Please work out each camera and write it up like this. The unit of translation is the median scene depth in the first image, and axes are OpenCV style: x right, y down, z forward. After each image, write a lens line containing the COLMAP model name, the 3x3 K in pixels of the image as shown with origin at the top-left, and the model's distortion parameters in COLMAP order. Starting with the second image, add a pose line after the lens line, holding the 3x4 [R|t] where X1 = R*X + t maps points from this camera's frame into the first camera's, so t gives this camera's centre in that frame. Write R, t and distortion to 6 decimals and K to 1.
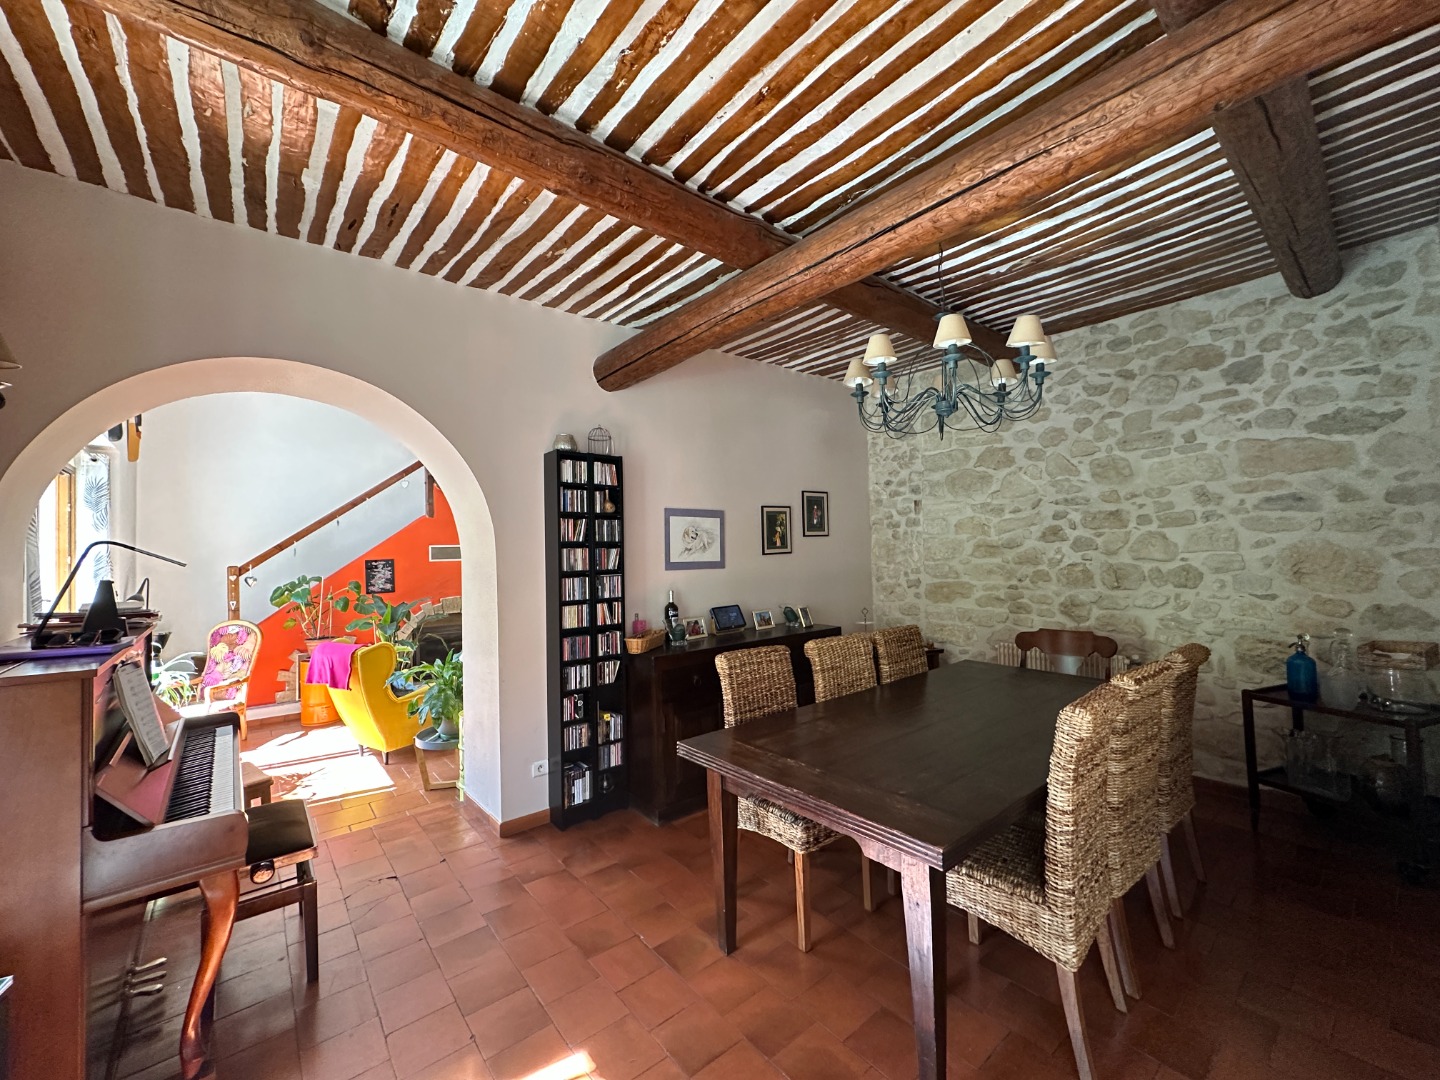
lens RADIAL K [[577.4, 0, 720.0], [0, 577.4, 540.0], [0, 0, 1]] dist [-0.000780, 0.000101]
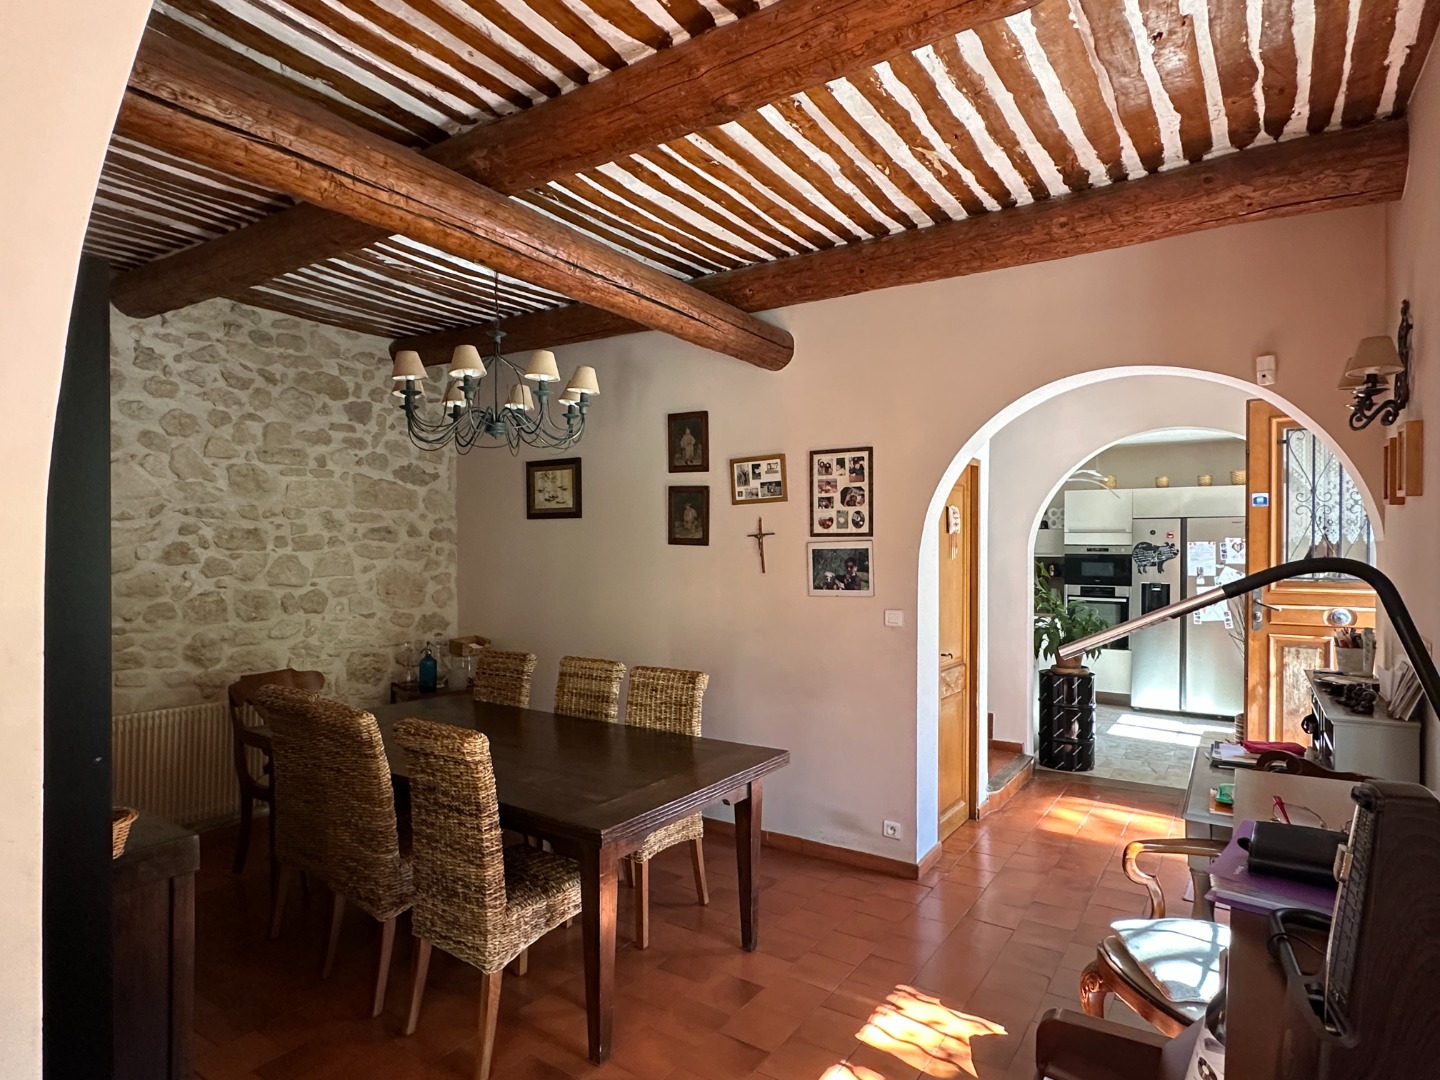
lens RADIAL K [[812.4, 0, 720.0], [0, 812.4, 540.0], [0, 0, 1]] dist [0.001142, 0.000125]
pose [[-0.285962, 0.037629, 0.957502, -0.703142], [-0.013666, 0.998967, -0.043340, 0.008624], [-0.958143, -0.025479, -0.285153, 0.711190]]
